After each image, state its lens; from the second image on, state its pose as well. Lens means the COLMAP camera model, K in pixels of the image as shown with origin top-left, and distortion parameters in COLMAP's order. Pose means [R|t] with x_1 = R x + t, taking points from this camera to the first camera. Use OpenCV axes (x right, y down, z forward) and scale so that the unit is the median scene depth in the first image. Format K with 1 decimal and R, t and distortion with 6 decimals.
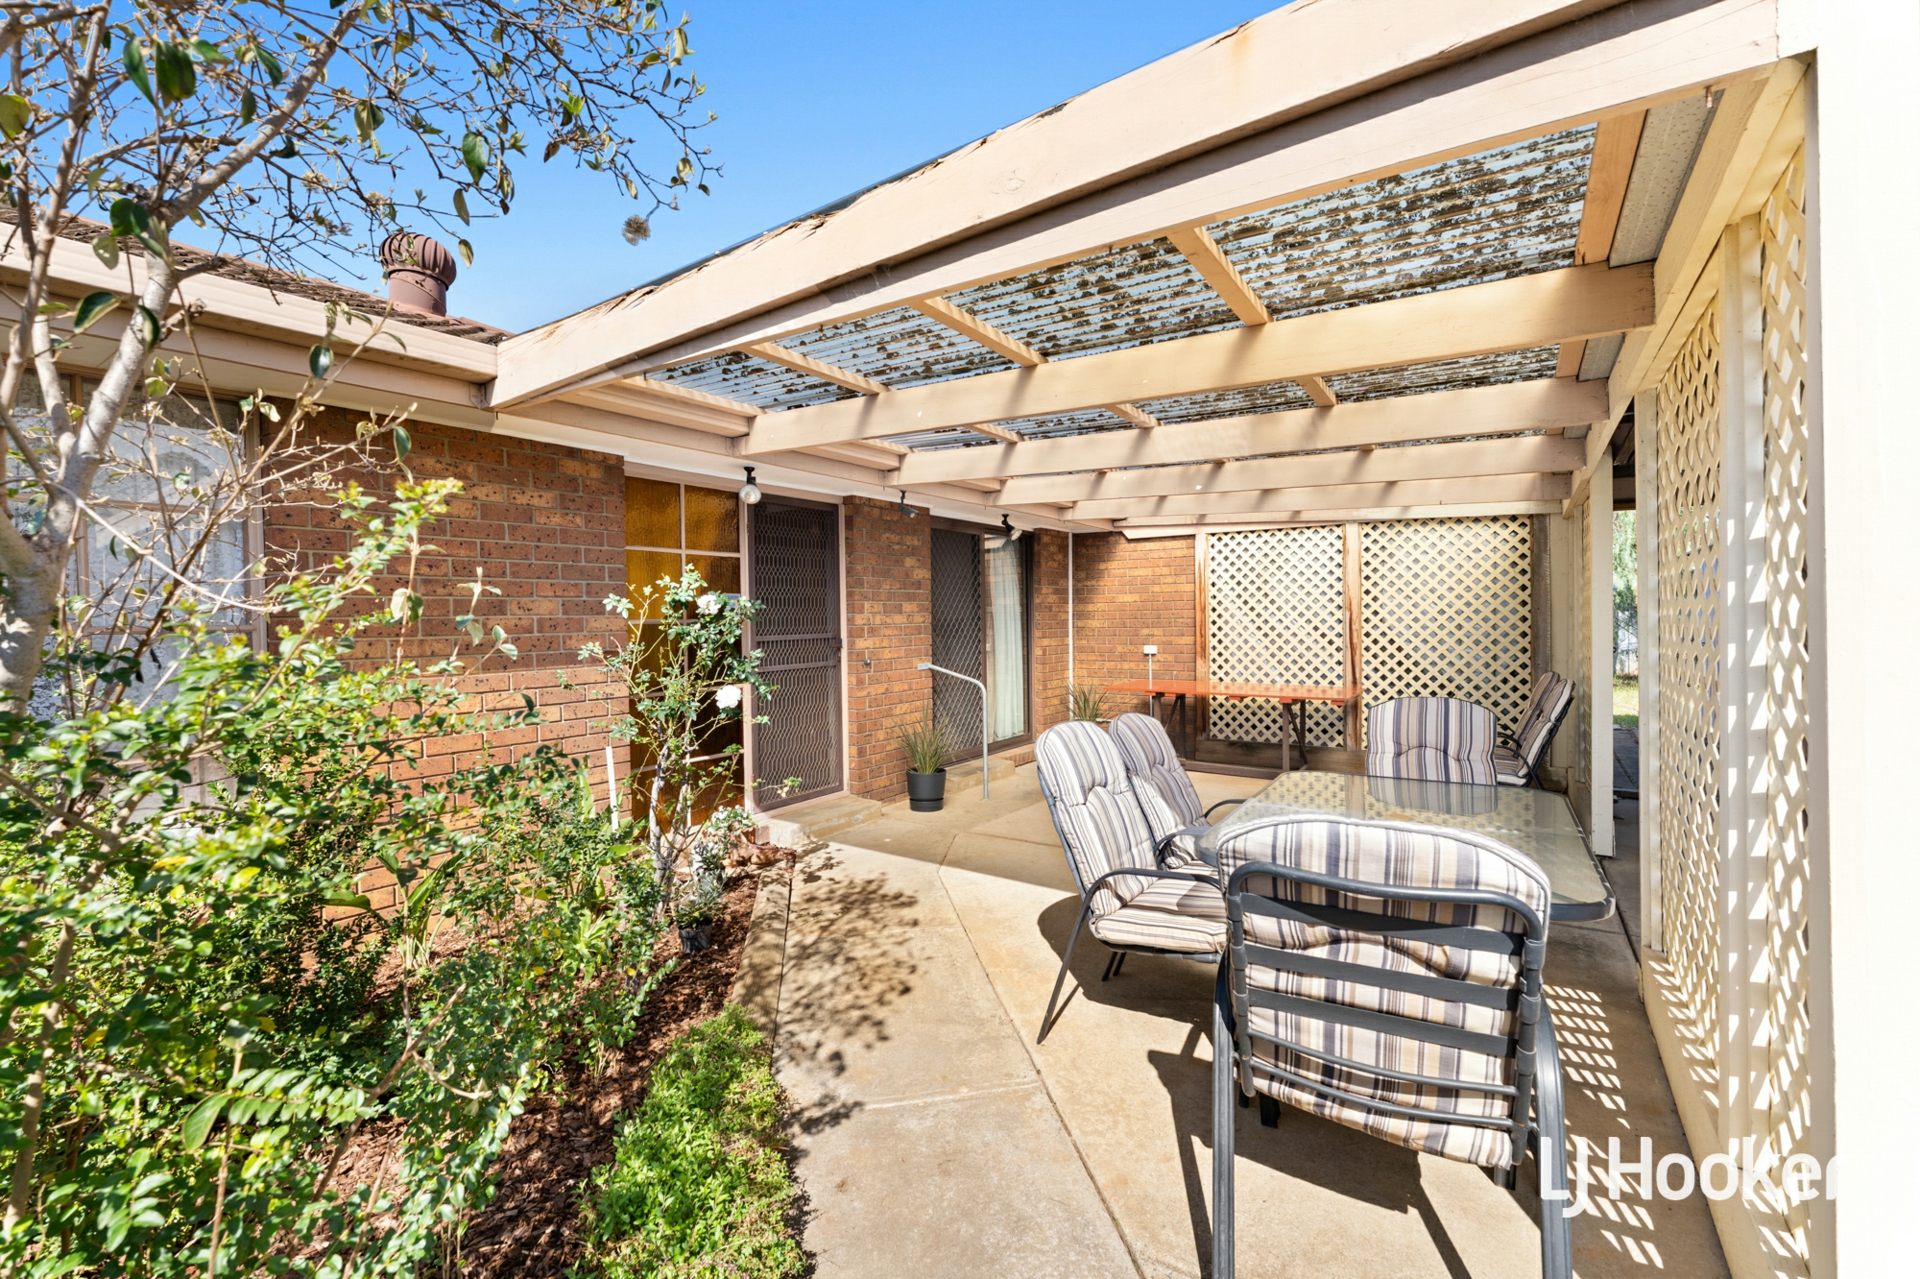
lens RADIAL K [[792.0, 0, 960.0], [0, 792.0, 639.5], [0, 0, 1]] dist [-0.000537, -0.000014]
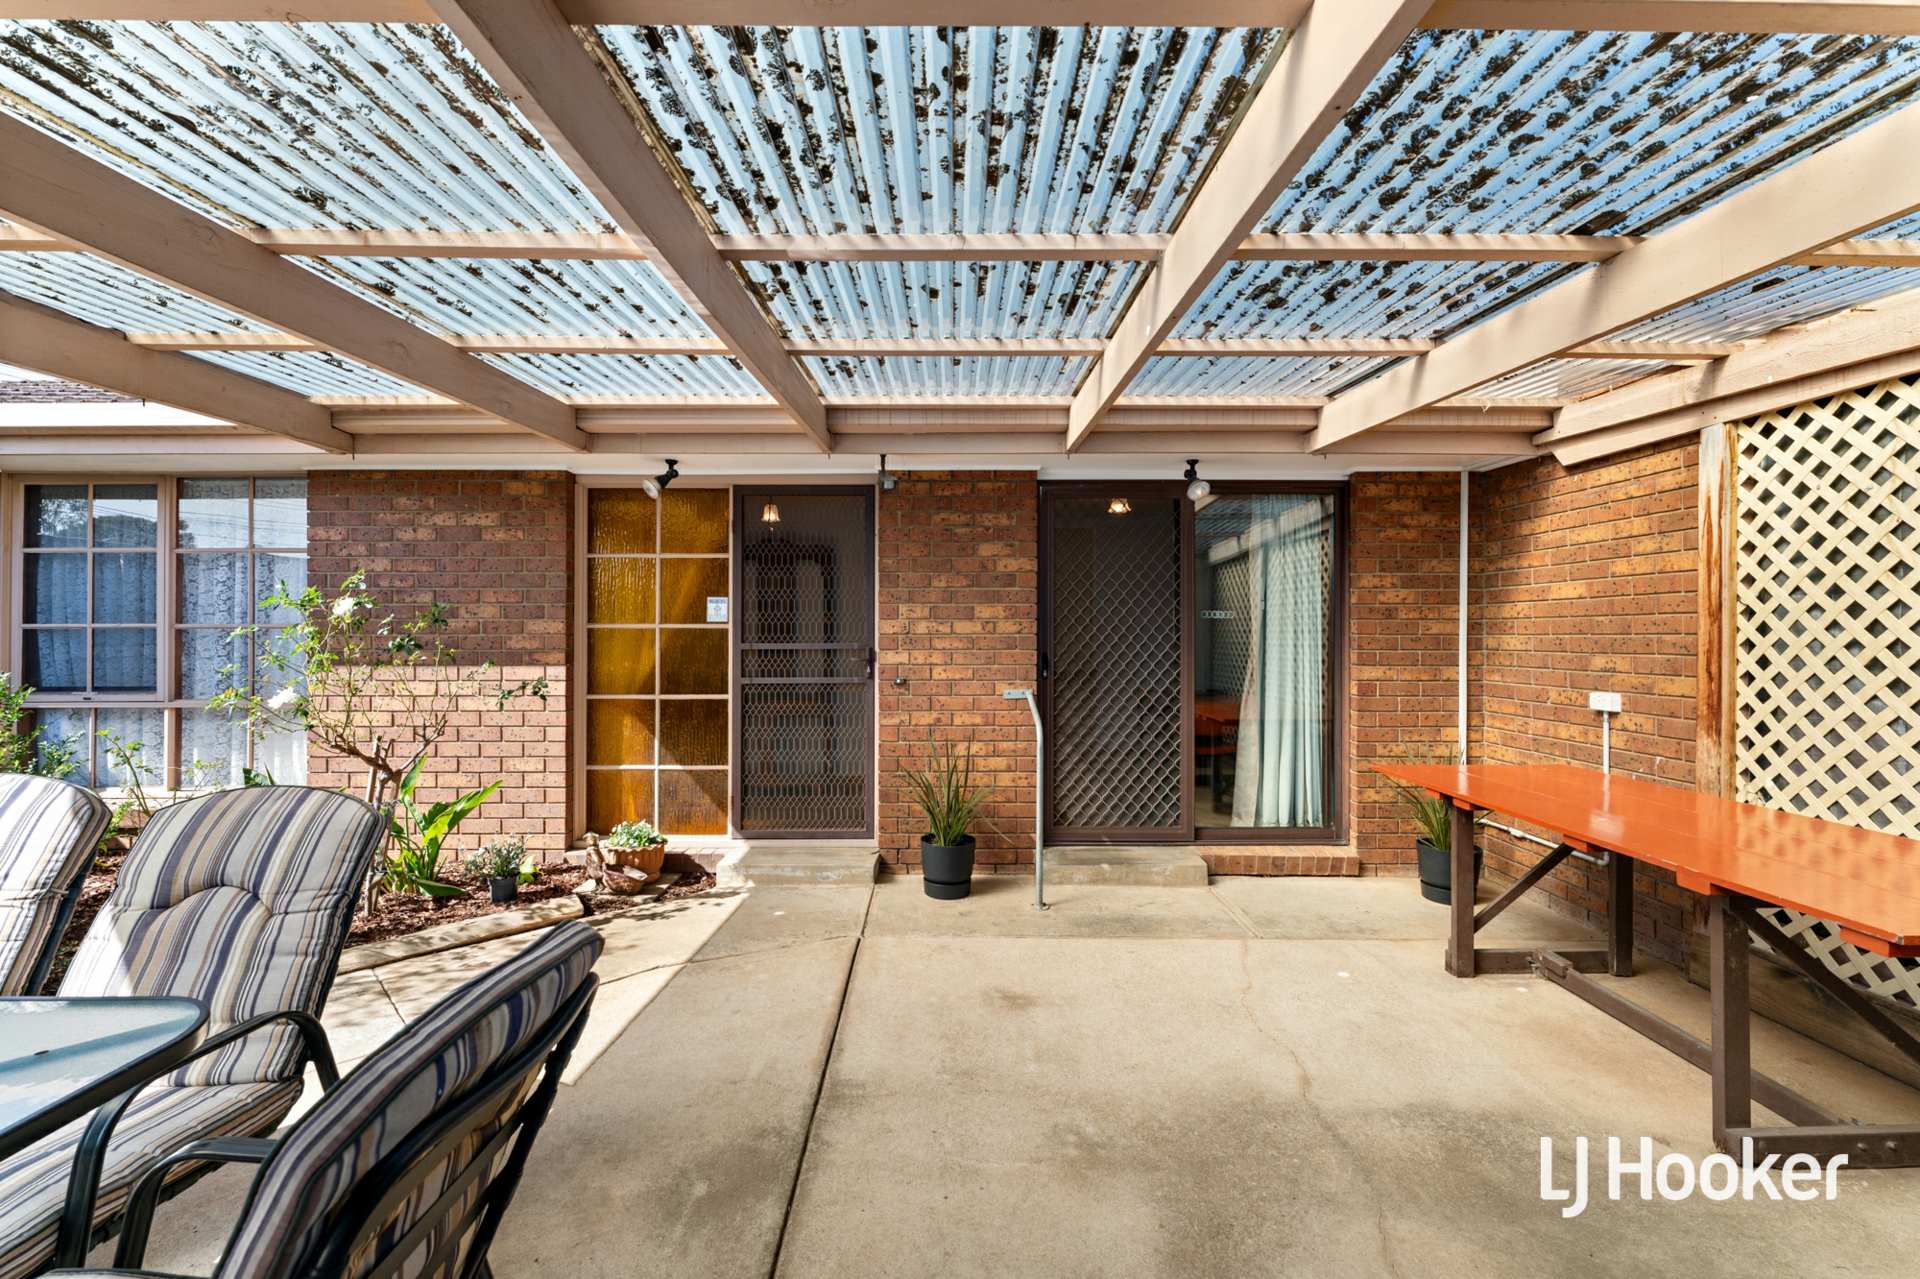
lens RADIAL K [[774.2, 0, 960.0], [0, 774.2, 639.5], [0, 0, 1]] dist [-0.001240, -0.000041]
pose [[0.579161, 0.021313, -0.814935, 0.535225], [-0.031842, 0.999487, 0.003509, -0.017626], [0.814591, 0.023917, 0.579542, 0.605673]]
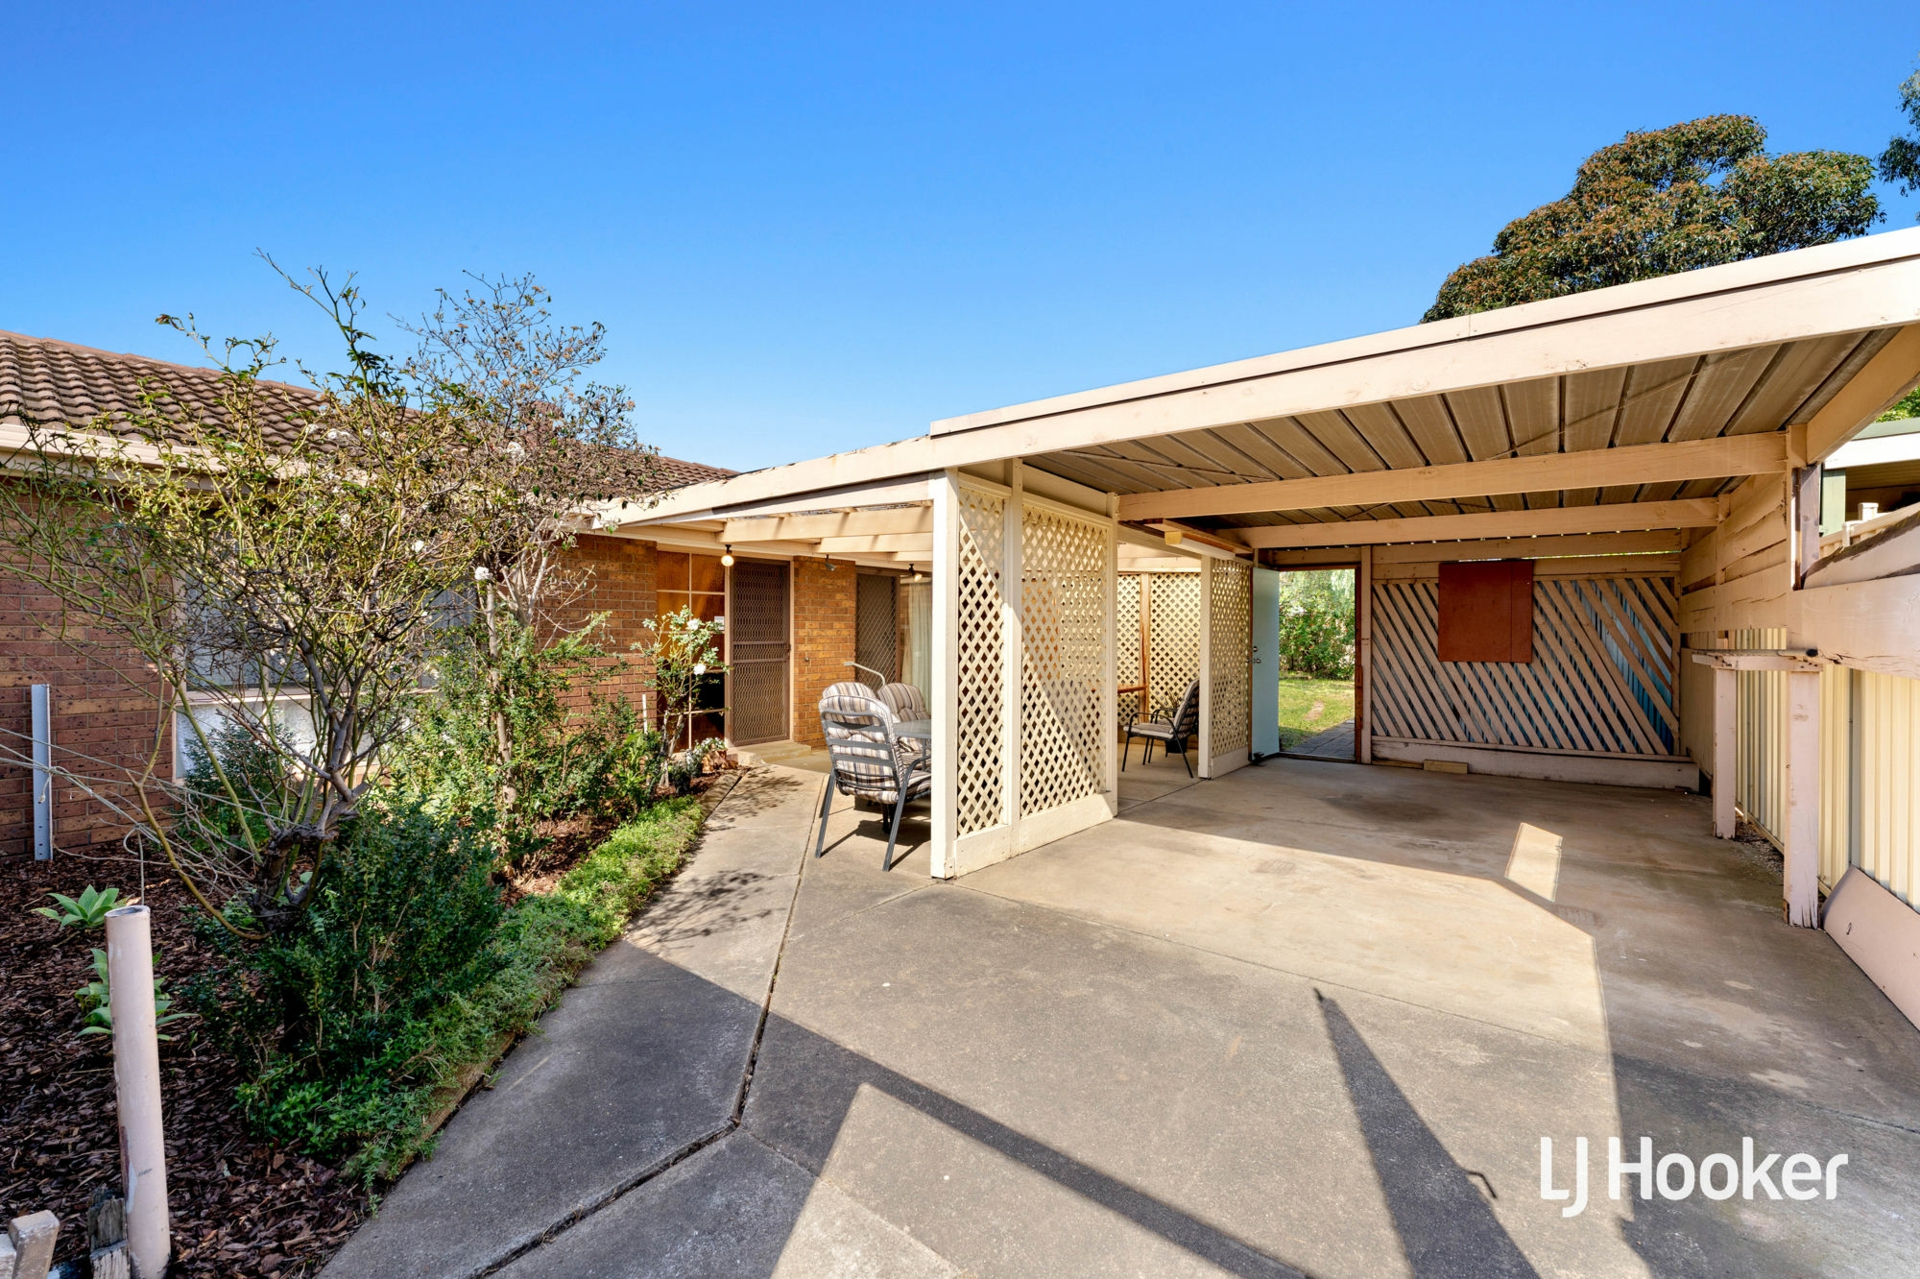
lens RADIAL K [[774.2, 0, 960.0], [0, 774.2, 639.5], [0, 0, 1]] dist [-0.001240, -0.000041]
pose [[0.998832, 0.020612, -0.043705, 0.258276], [-0.021242, 0.999676, -0.014005, 0.003736], [0.043402, 0.014917, 0.998946, -0.544163]]
